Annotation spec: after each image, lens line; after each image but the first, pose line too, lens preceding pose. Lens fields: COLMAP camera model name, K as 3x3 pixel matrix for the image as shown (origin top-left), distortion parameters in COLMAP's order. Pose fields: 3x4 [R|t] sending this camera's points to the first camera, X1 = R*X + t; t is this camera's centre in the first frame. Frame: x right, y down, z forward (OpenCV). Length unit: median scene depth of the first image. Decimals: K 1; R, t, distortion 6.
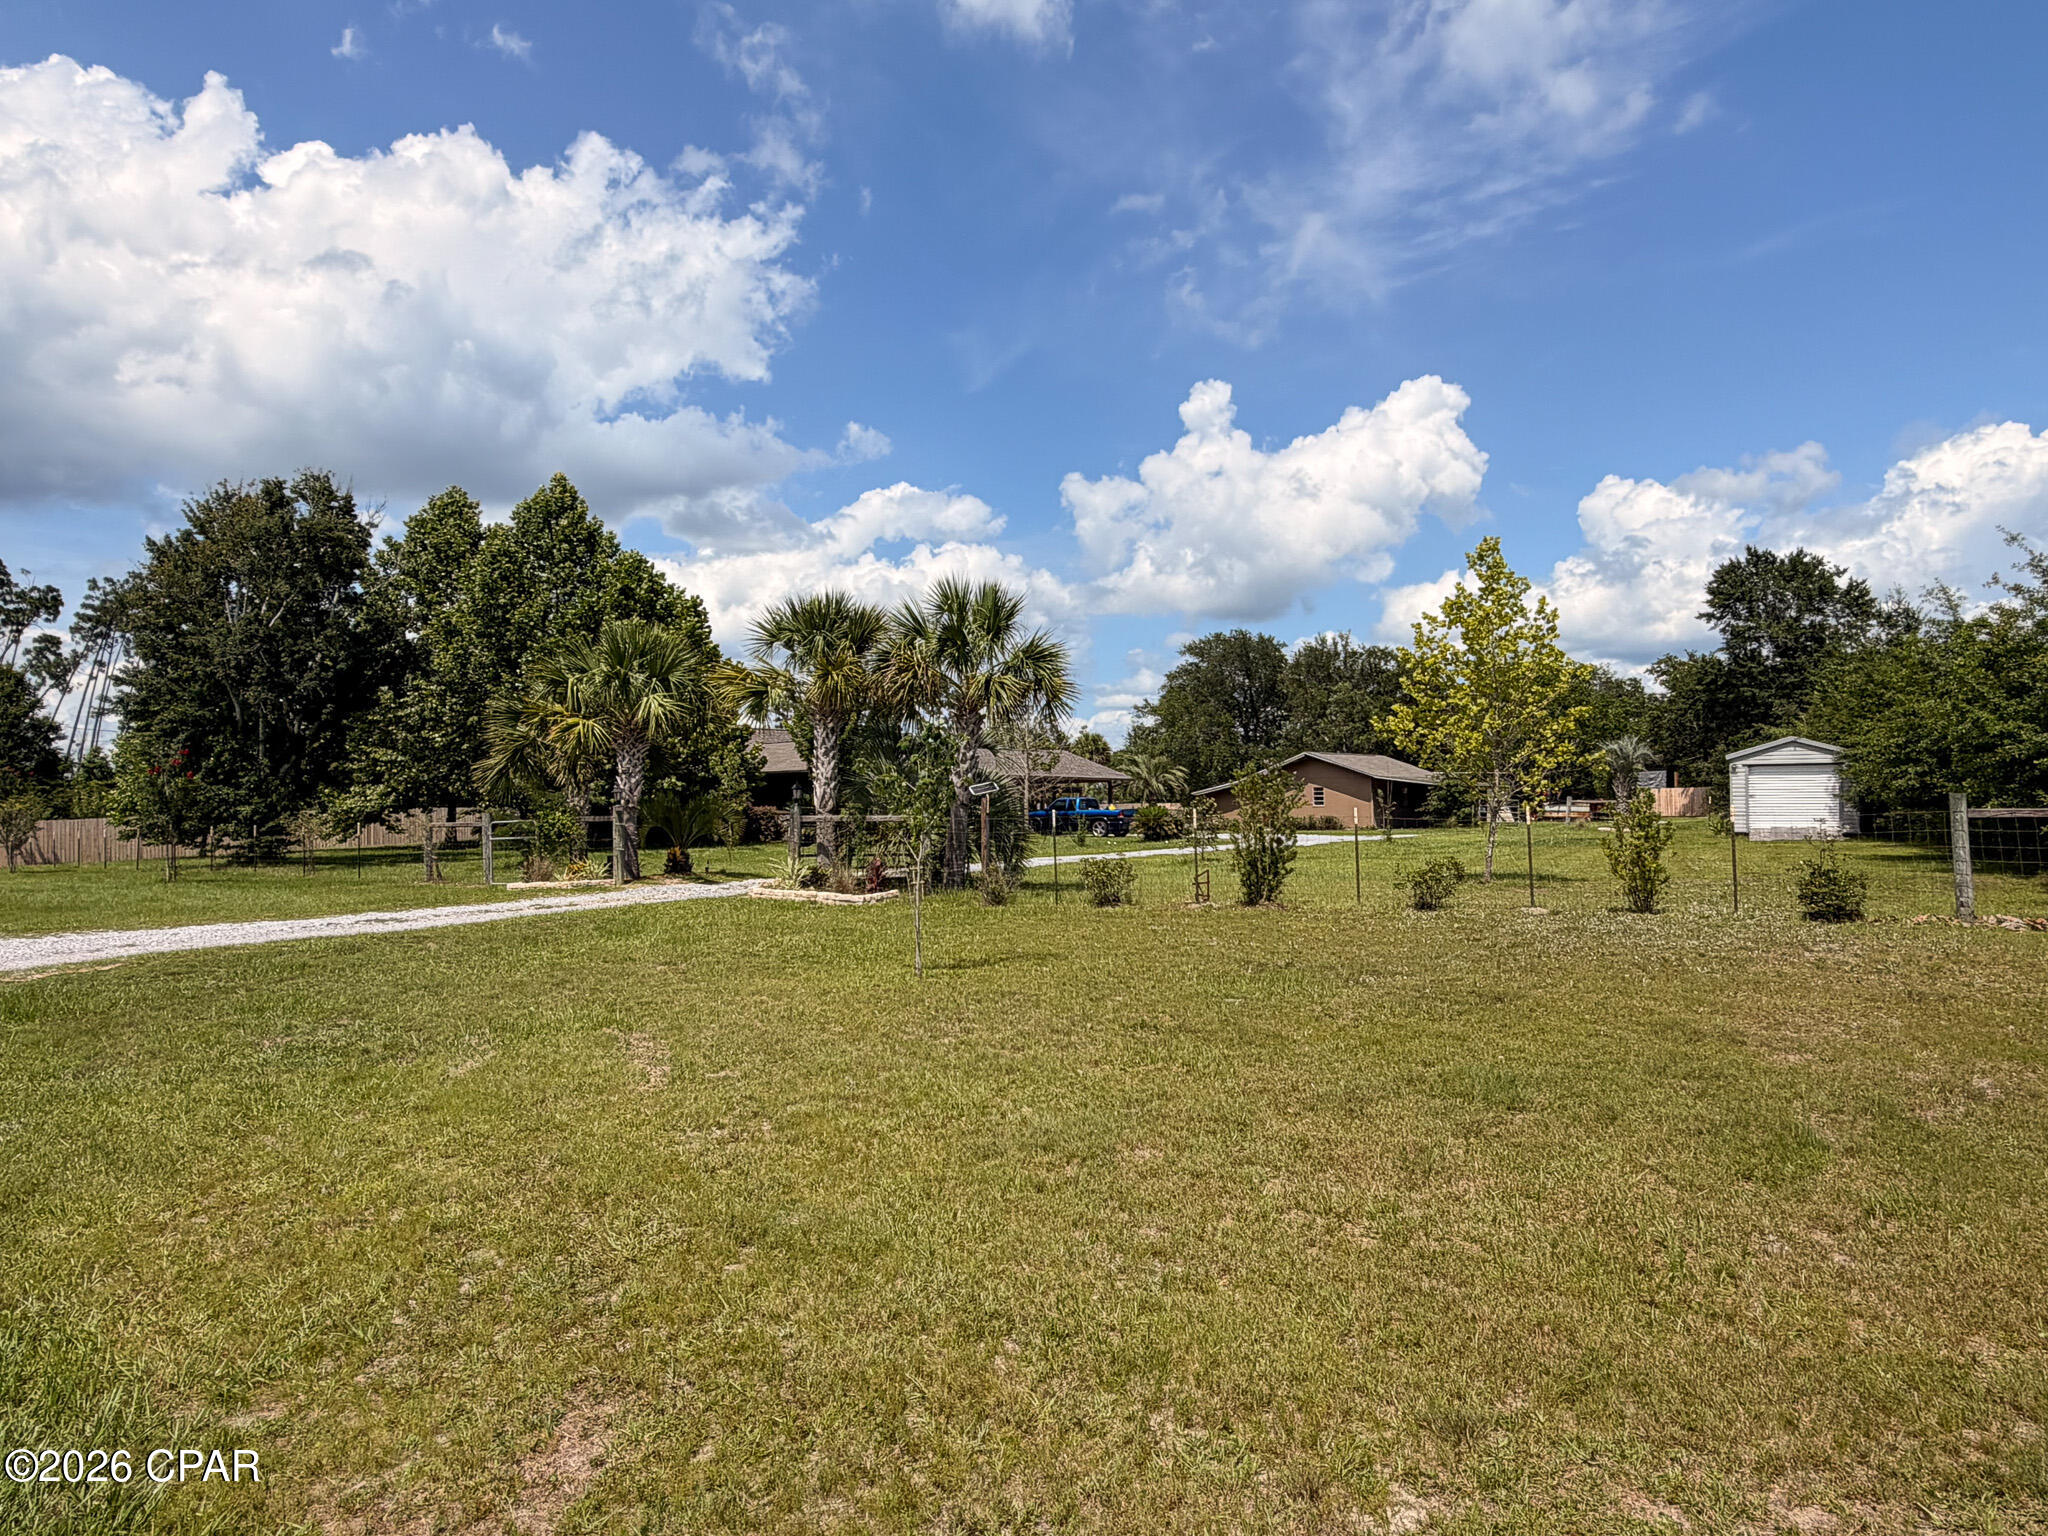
lens RADIAL K [[1302.5, 0, 1030.5], [0, 1302.5, 772.7], [0, 0, 1]] dist [0.001387, 0.000339]
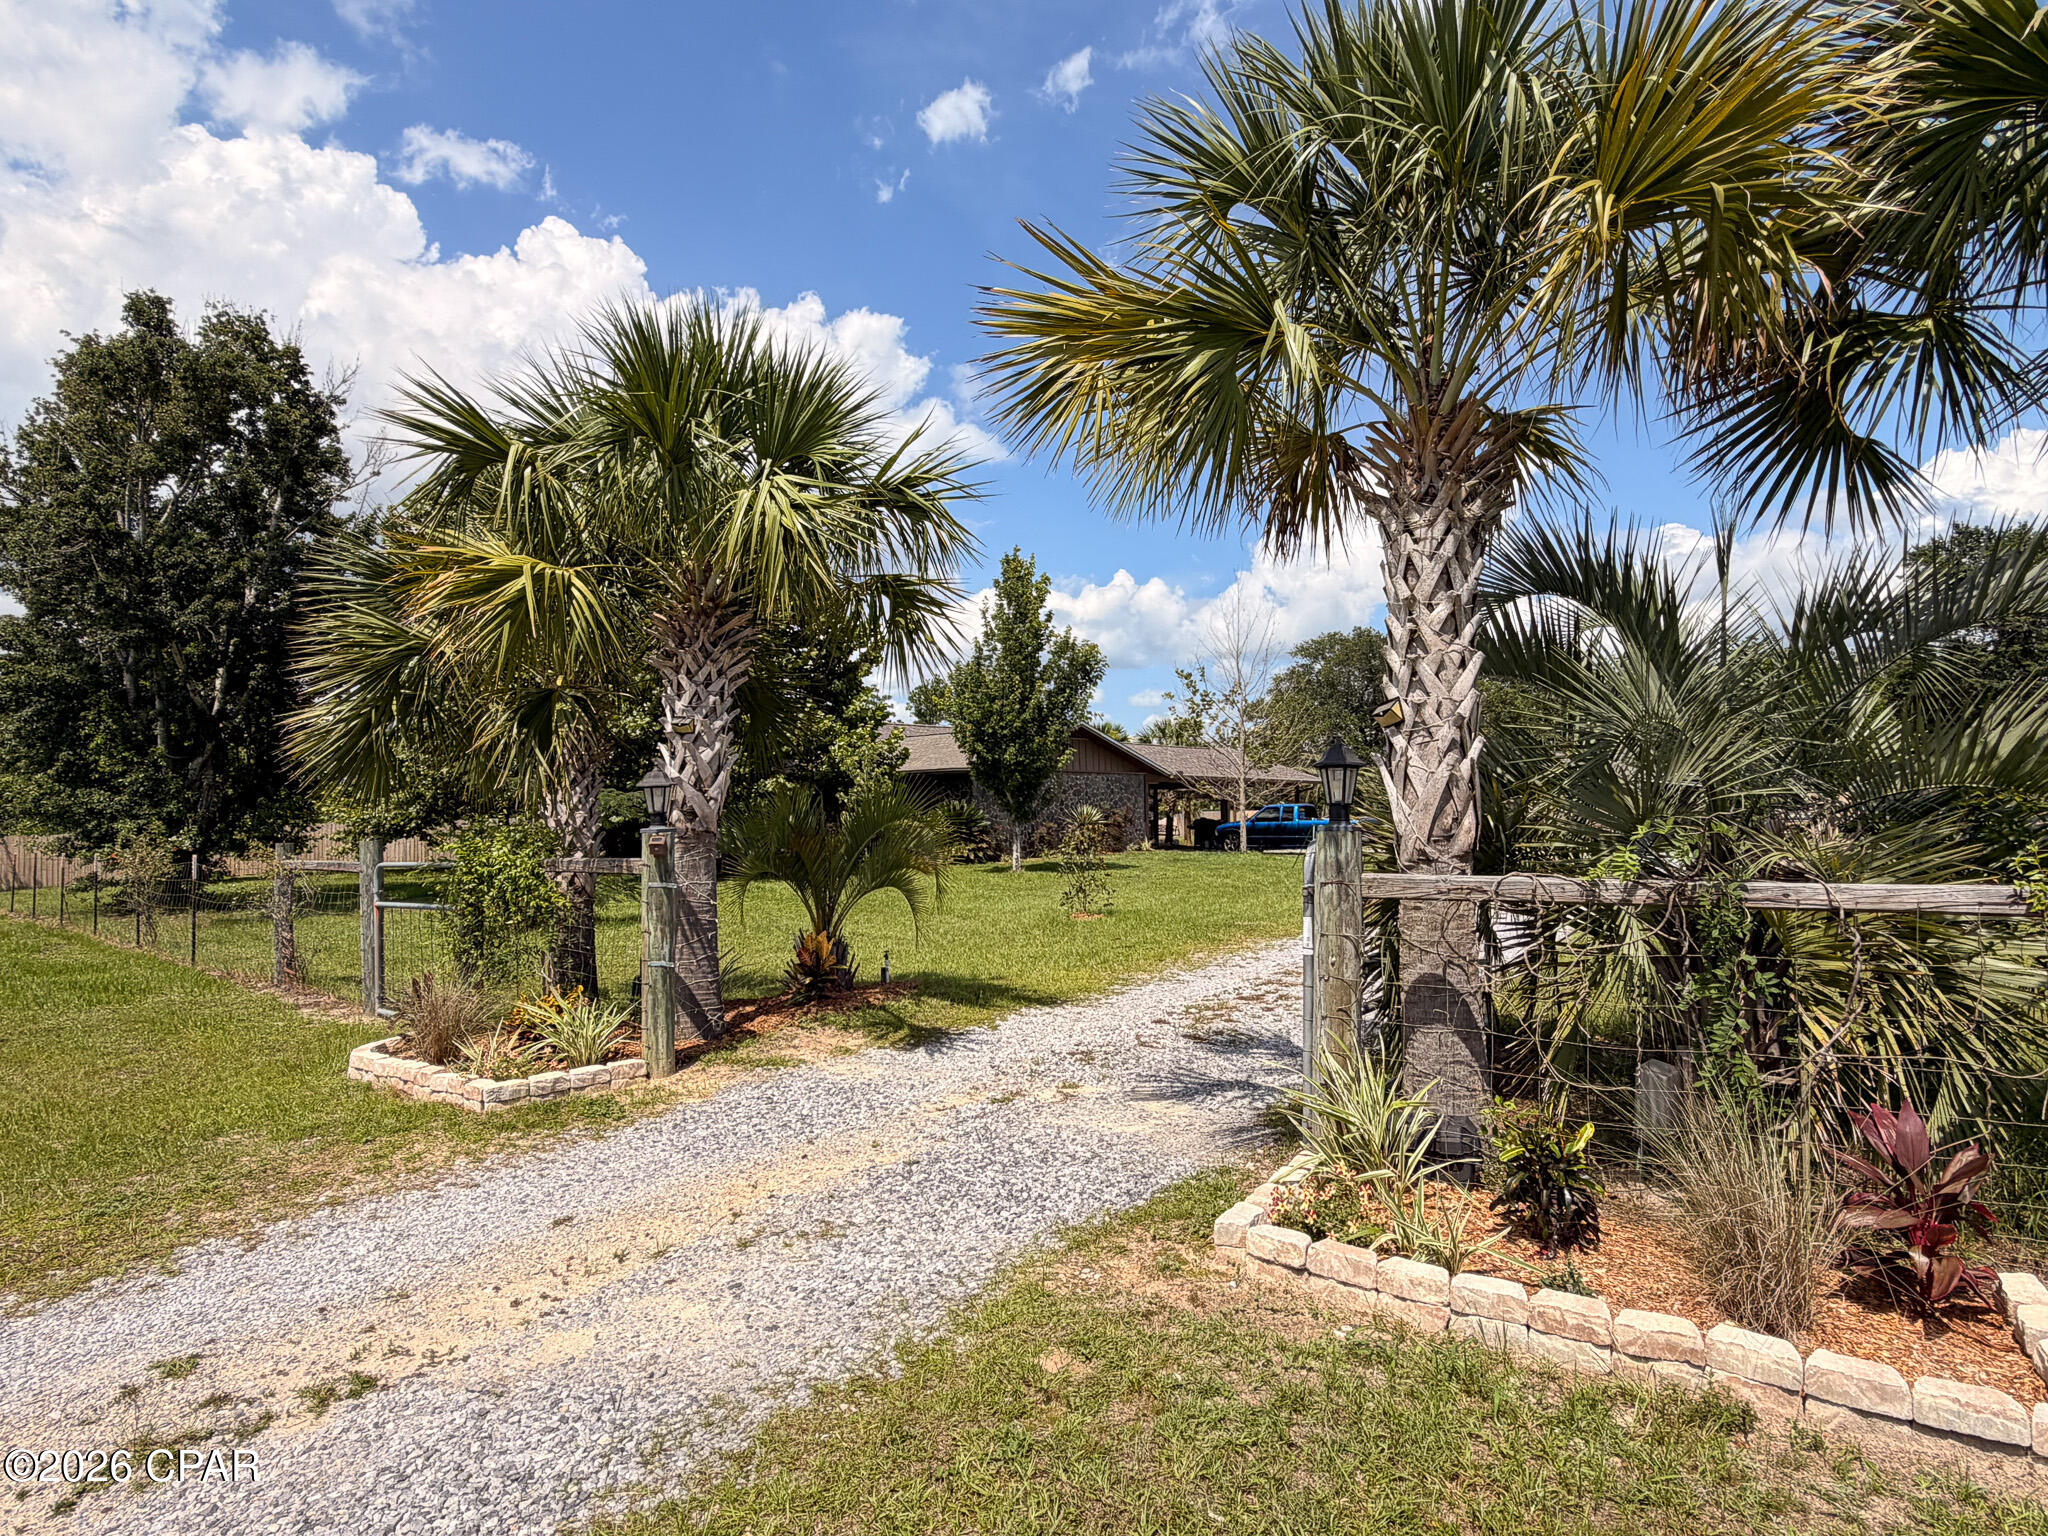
lens RADIAL K [[1111.9, 0, 1017.3], [0, 1111.9, 769.1], [0, 0, 1]] dist [0.005028, 0.000991]
pose [[0.999063, -0.004275, -0.043064, -0.119631], [0.003659, 0.999890, -0.014381, 0.008234], [0.043121, 0.014210, 0.998969, 0.404371]]
